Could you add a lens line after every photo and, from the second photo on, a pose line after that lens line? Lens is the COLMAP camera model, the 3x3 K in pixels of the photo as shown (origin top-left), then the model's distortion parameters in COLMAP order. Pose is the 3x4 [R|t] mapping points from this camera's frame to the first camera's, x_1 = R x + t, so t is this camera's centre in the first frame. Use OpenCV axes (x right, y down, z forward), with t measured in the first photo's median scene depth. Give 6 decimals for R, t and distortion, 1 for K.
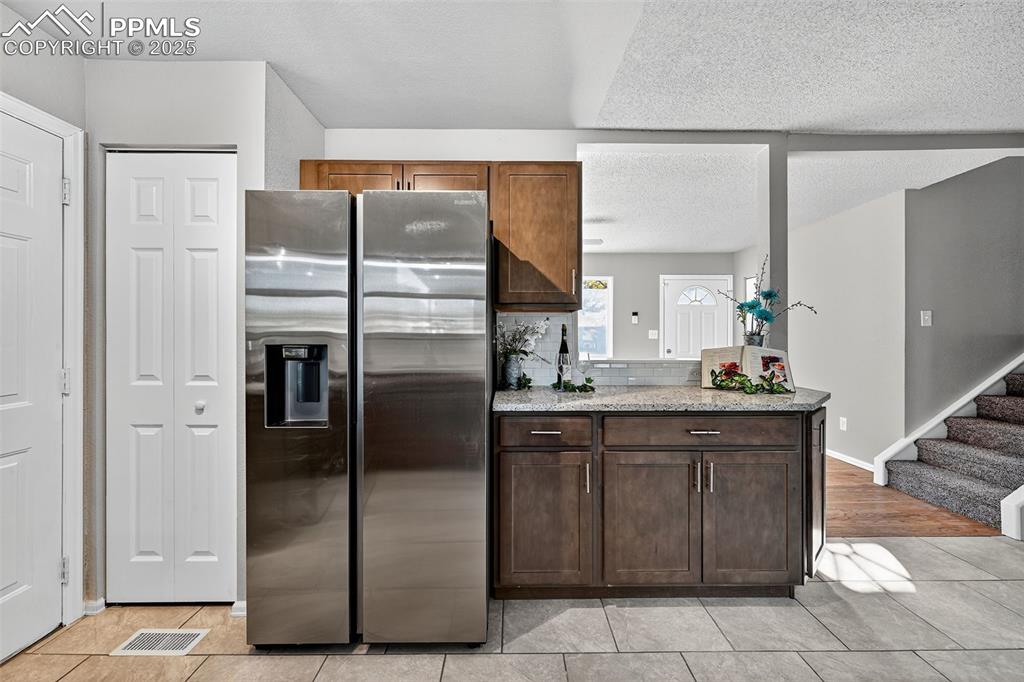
lens RADIAL K [[420.3, 0, 512.2], [0, 420.3, 335.5], [0, 0, 1]] dist [0.000175, -0.000224]
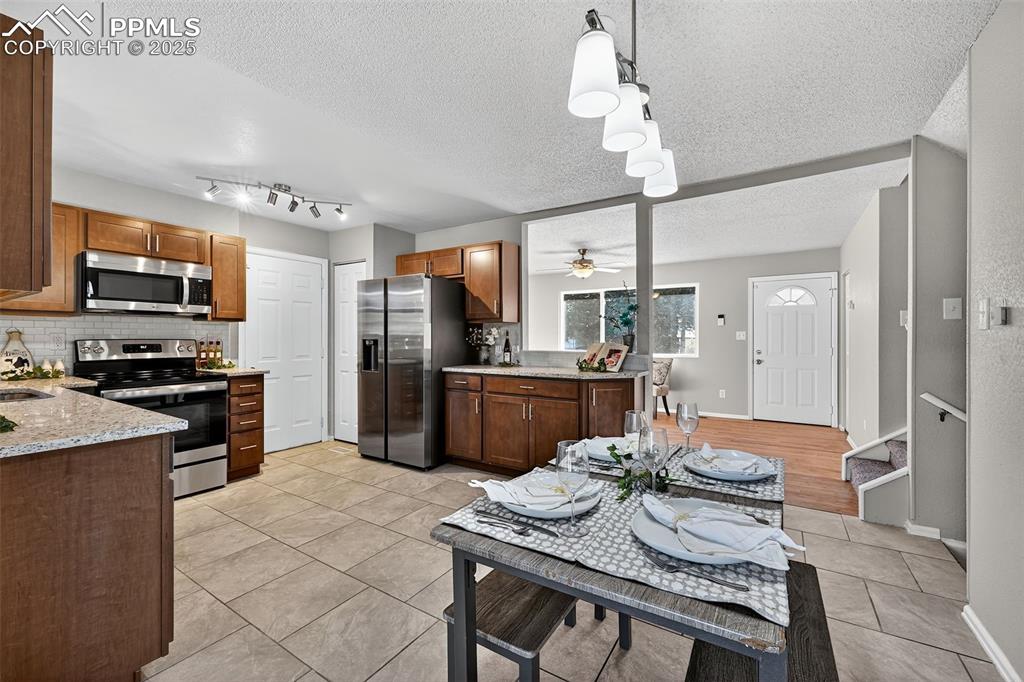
lens RADIAL K [[418.1, 0, 511.0], [0, 418.1, 336.8], [0, 0, 1]] dist [-0.000640, -0.000301]
pose [[0.836864, -0.000365, -0.547411, 1.387254], [-0.000955, 0.999997, -0.002128, 0.010735], [0.547411, 0.002303, 0.836861, -0.579089]]
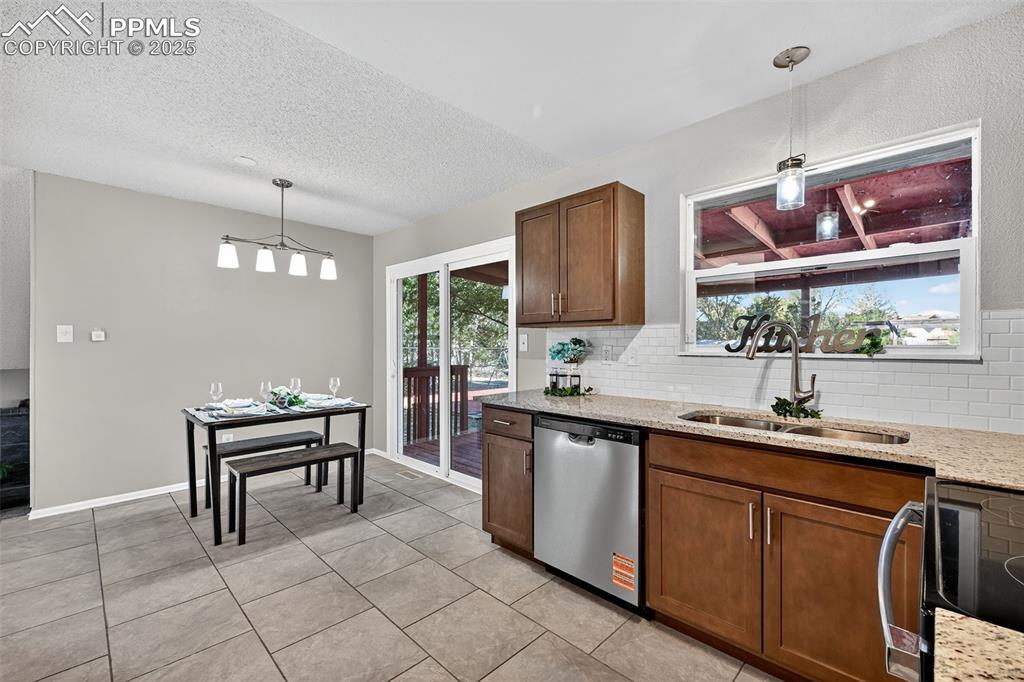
lens RADIAL K [[430.1, 0, 505.9], [0, 430.1, 346.3], [0, 0, 1]] dist [0.000052, -0.000043]
pose [[-0.701473, -0.005649, 0.712674, -0.661868], [-0.000395, 0.999972, 0.007538, -0.005585], [-0.712696, 0.005007, -0.701455, 0.672542]]
